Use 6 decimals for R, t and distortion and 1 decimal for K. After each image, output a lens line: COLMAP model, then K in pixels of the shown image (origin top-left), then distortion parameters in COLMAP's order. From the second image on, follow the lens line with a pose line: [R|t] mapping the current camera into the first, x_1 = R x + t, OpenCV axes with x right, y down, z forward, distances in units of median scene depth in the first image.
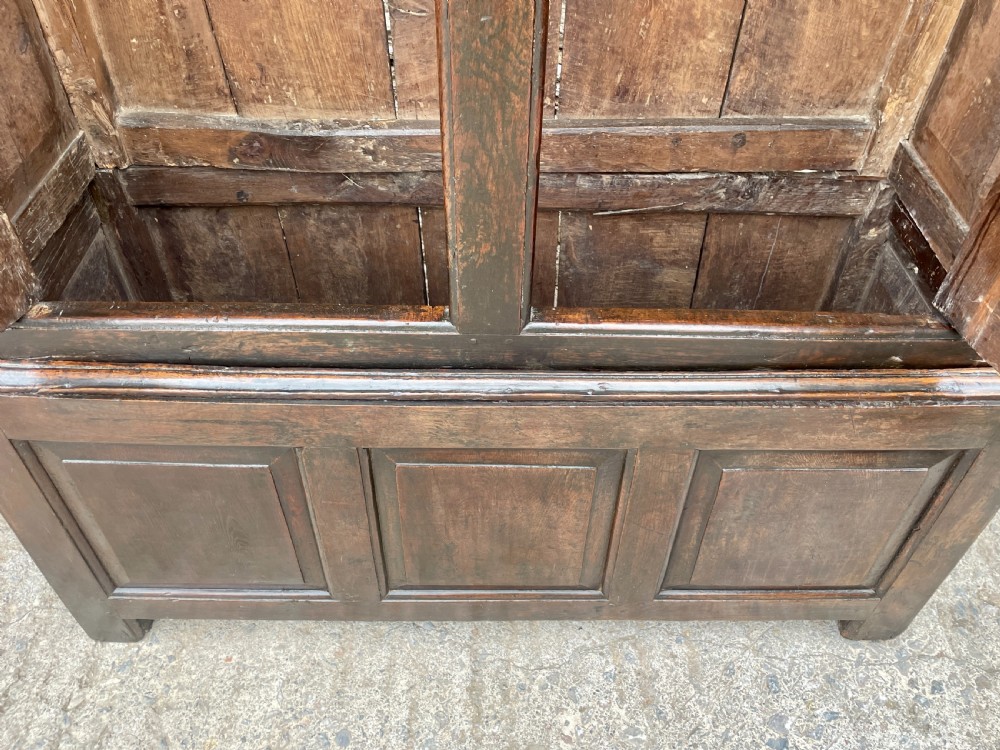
lens RADIAL K [[766.0, 0, 513.3], [0, 766.0, 363.3], [0, 0, 1]] dist [0.090732, -0.123967]
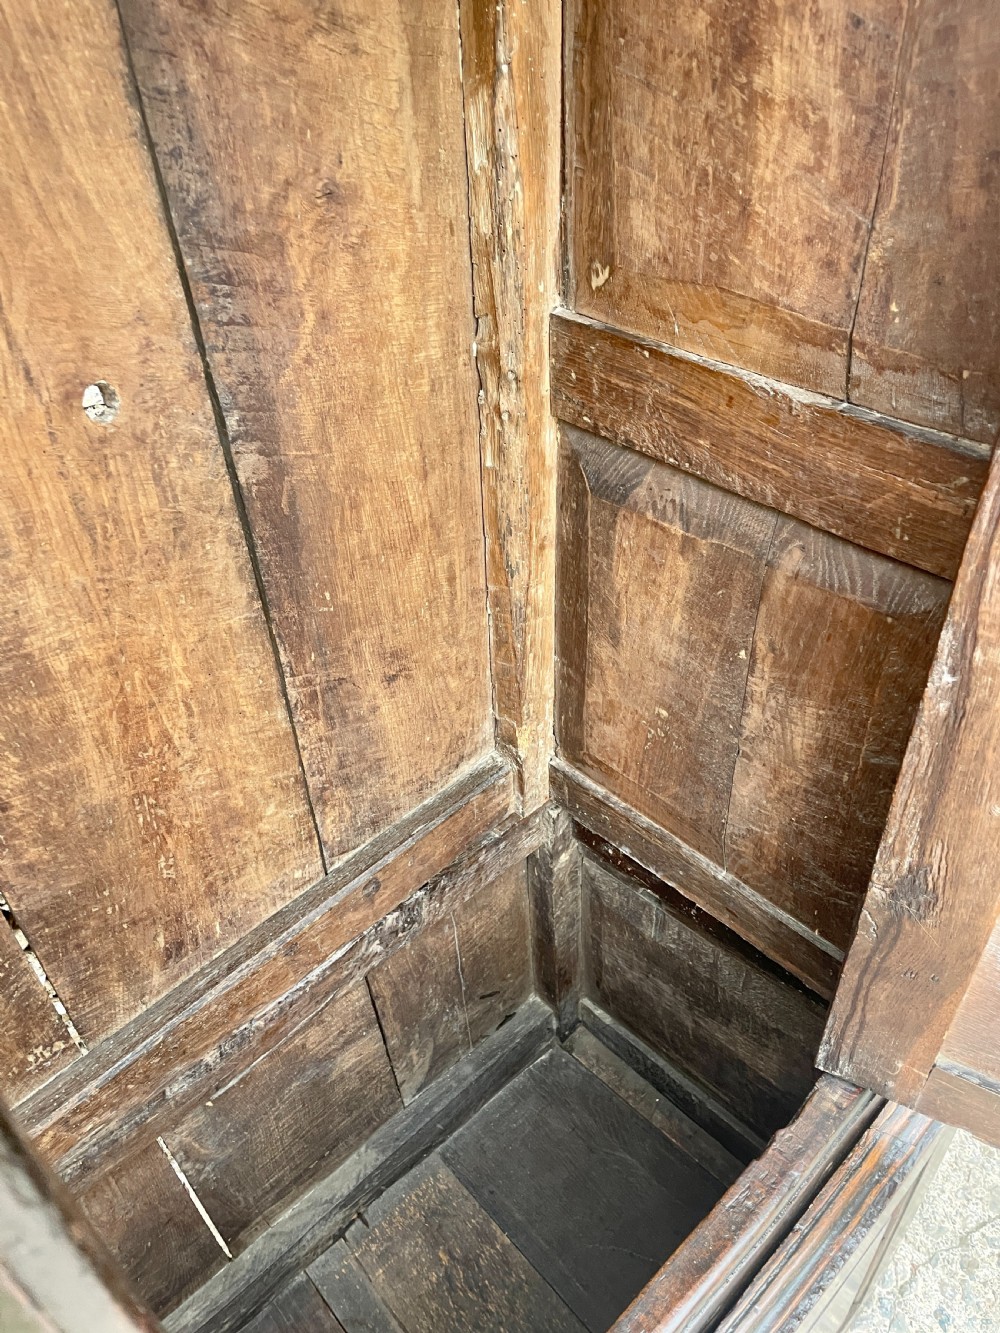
lens RADIAL K [[1021.0, 0, 489.3], [0, 1021.0, 669.3], [0, 0, 1]] dist [0.090732, -0.123967]
pose [[0.727279, -0.484766, 0.485868, 0.038880], [0.527433, 0.847729, 0.056309, -0.443976], [-0.439181, 0.215310, 0.872217, 0.183597]]
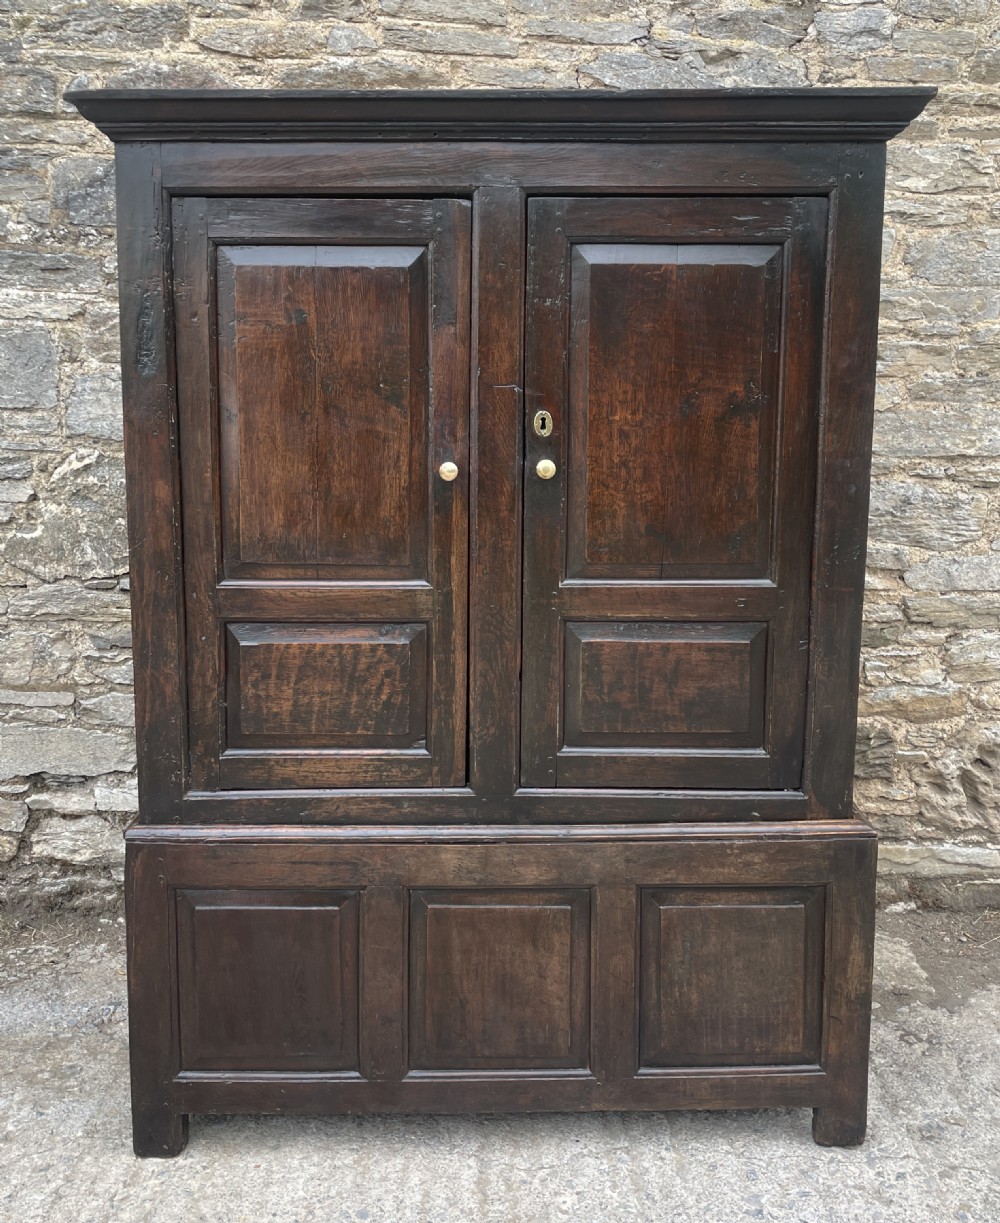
lens RADIAL K [[1232.8, 0, 504.0], [0, 1232.8, 532.5], [0, 0, 1]] dist [0.066373, 0.000000]
pose [[0.999770, -0.017063, -0.013020, 0.023327], [0.006126, 0.808246, -0.588813, 0.776908], [0.020570, 0.588597, 0.808165, -1.056615]]
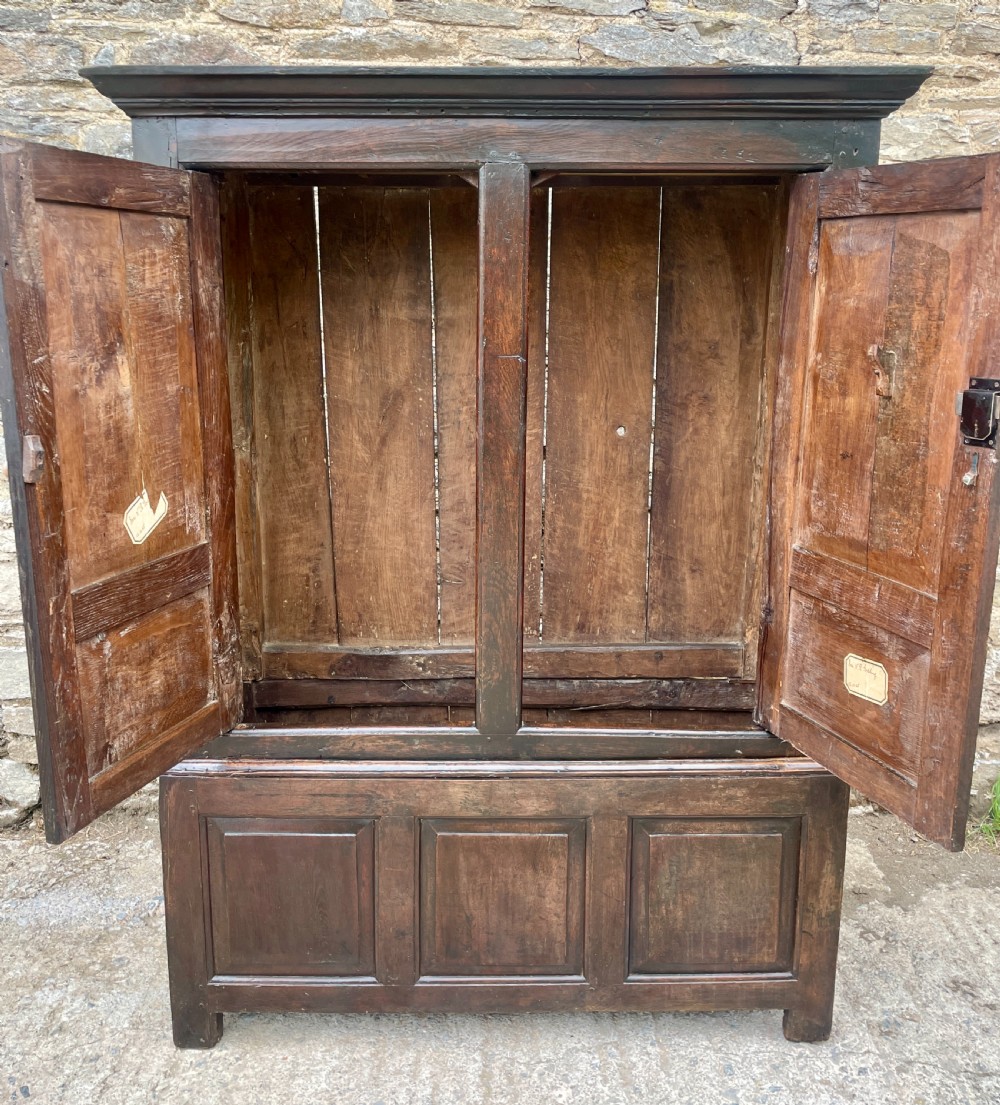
lens RADIAL K [[1059.5, 0, 506.2], [0, 1059.5, 517.5], [0, 0, 1]] dist [0.049771, 0.000000]
pose [[0.999817, -0.012902, -0.014125, 0.019978], [0.003495, 0.849095, -0.528228, 0.609295], [0.018809, 0.528082, 0.848985, -0.974271]]
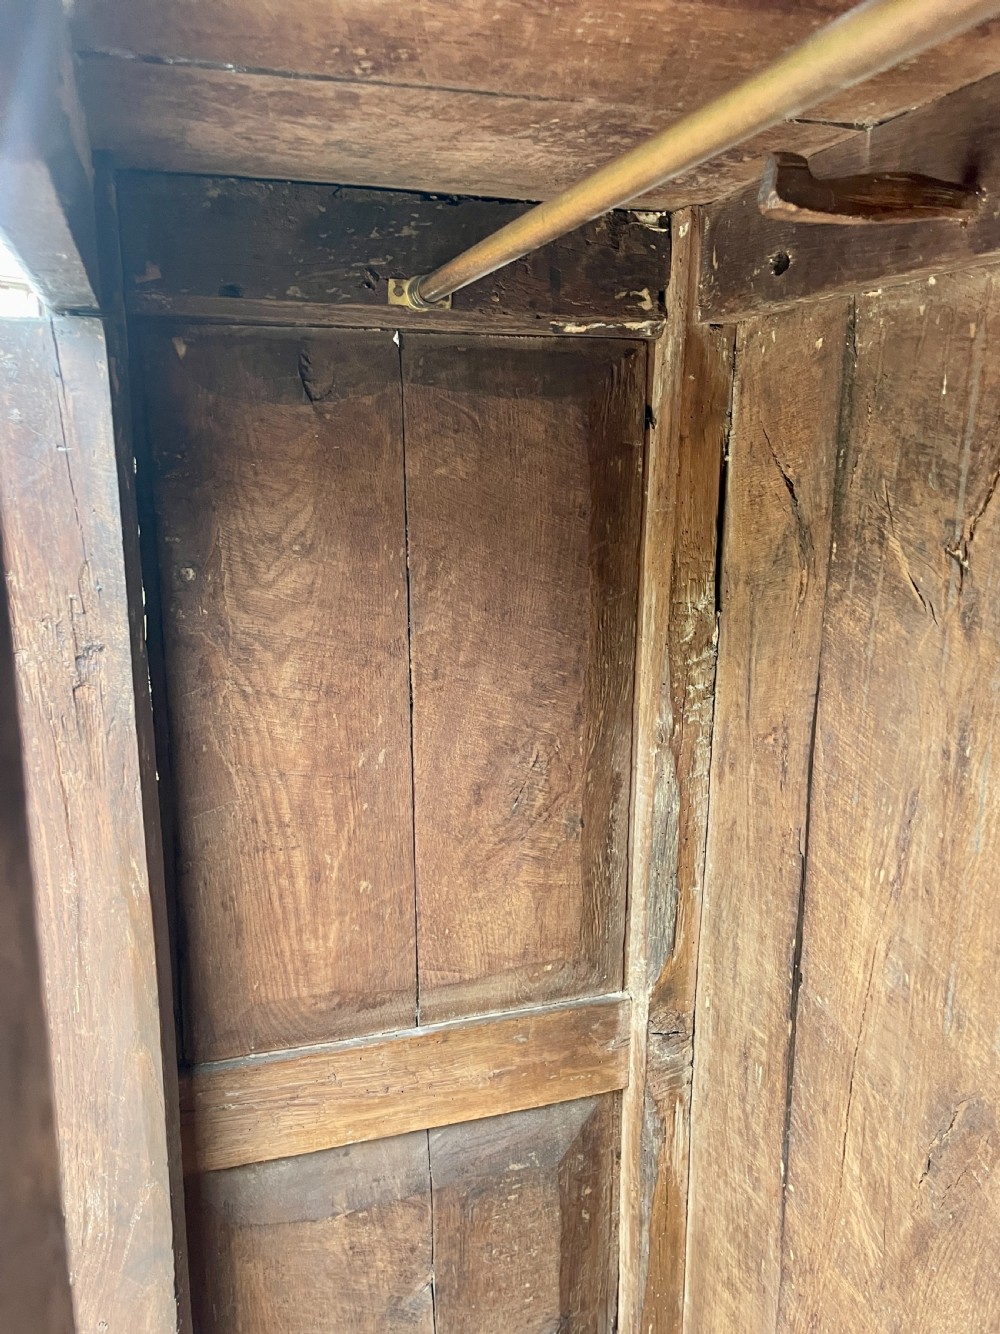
lens RADIAL K [[1021.8, 0, 489.9], [0, 1021.8, 658.2], [0, 0, 1]] dist [0.090732, -0.123967]
pose [[0.311802, 0.165980, -0.935537, 0.124362], [-0.659536, 0.746579, -0.087359, -0.654741], [0.683953, 0.644259, 0.342255, 0.193744]]
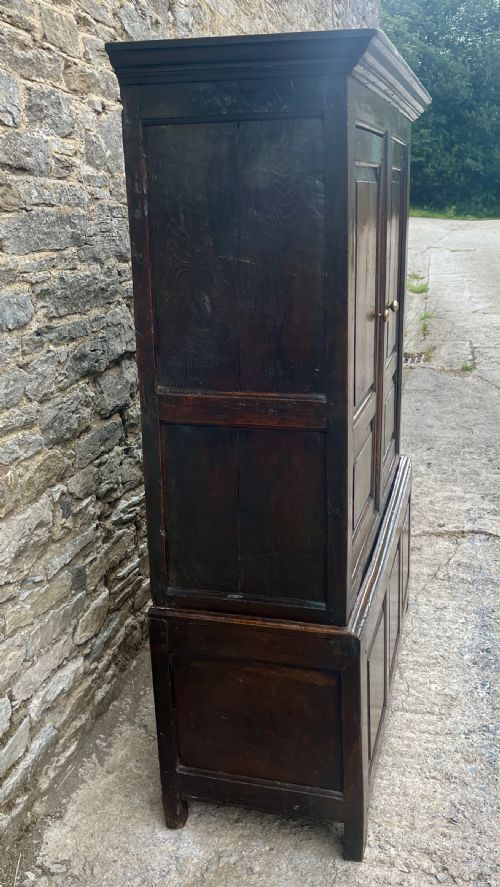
lens RADIAL K [[850.0, 0, 254.7], [0, 850.0, 423.2], [0, 0, 1]] dist [0.059658, 0.000000]
pose [[0.257661, -0.277226, 0.925611, -2.092733], [0.694366, 0.719282, 0.022140, -0.463726], [-0.671913, 0.637008, 0.377828, -0.004618]]
